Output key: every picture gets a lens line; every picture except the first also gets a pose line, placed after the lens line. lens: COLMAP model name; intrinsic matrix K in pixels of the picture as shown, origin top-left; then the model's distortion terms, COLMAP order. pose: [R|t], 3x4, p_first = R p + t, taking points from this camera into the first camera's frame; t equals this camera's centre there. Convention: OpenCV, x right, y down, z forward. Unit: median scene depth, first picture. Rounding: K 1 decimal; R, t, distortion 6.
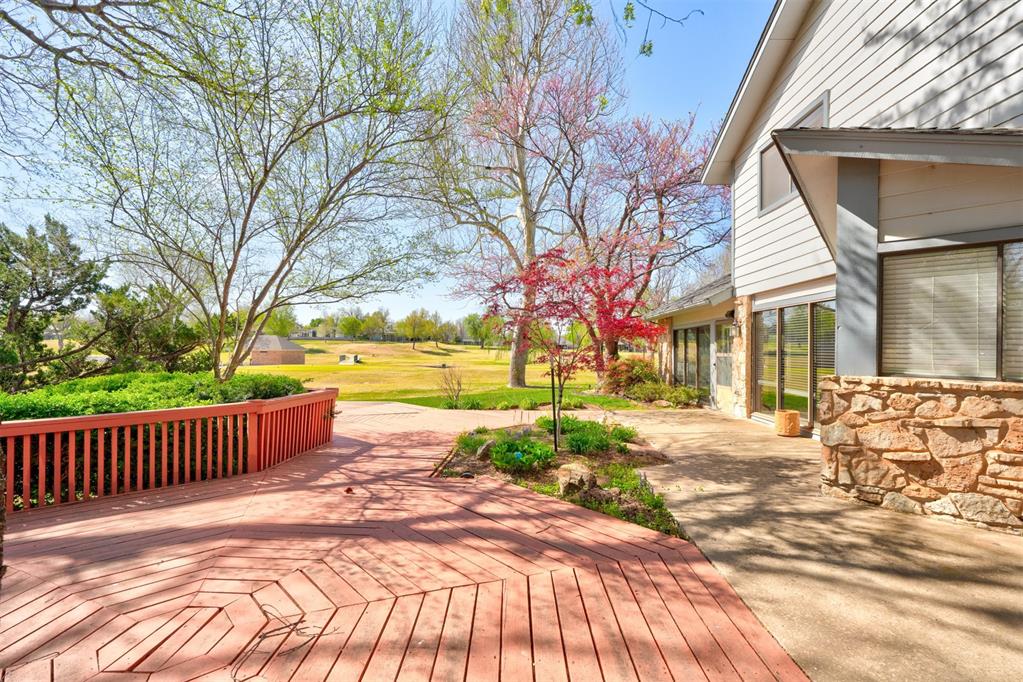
lens RADIAL K [[467.3, 0, 518.1], [0, 467.3, 348.0], [0, 0, 1]] dist [0.002429, 0.000274]
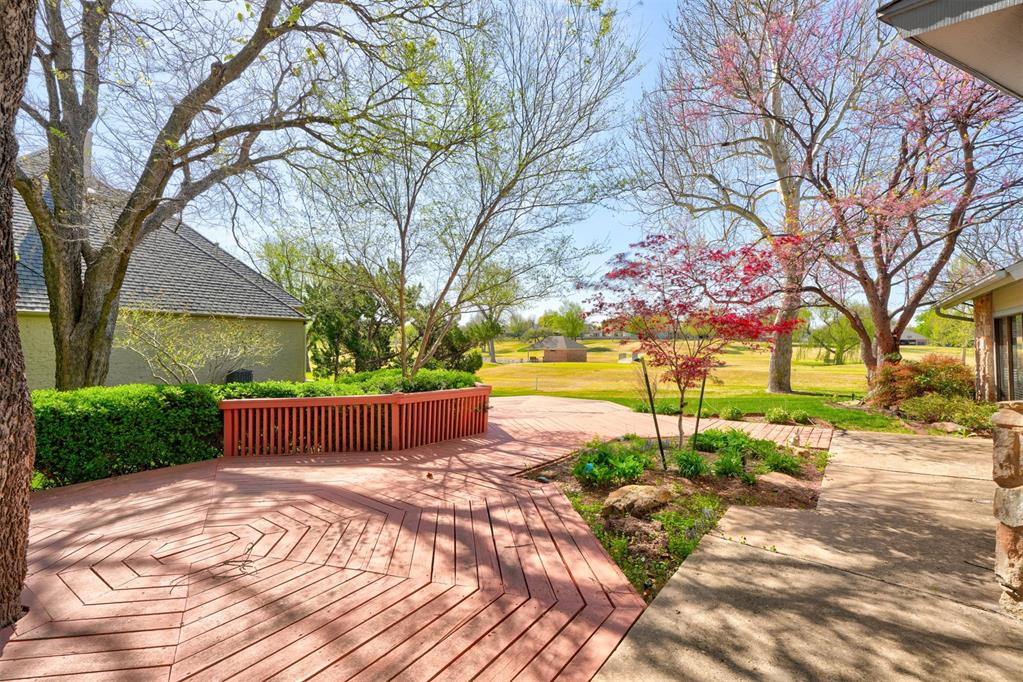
lens RADIAL K [[467.3, 0, 517.6], [0, 467.3, 339.5], [0, 0, 1]] dist [0.002429, 0.000274]
pose [[0.810152, -0.016808, -0.585978, 0.474825], [0.009074, 0.999829, -0.016133, -0.009245], [0.586149, 0.007753, 0.810166, 0.181529]]
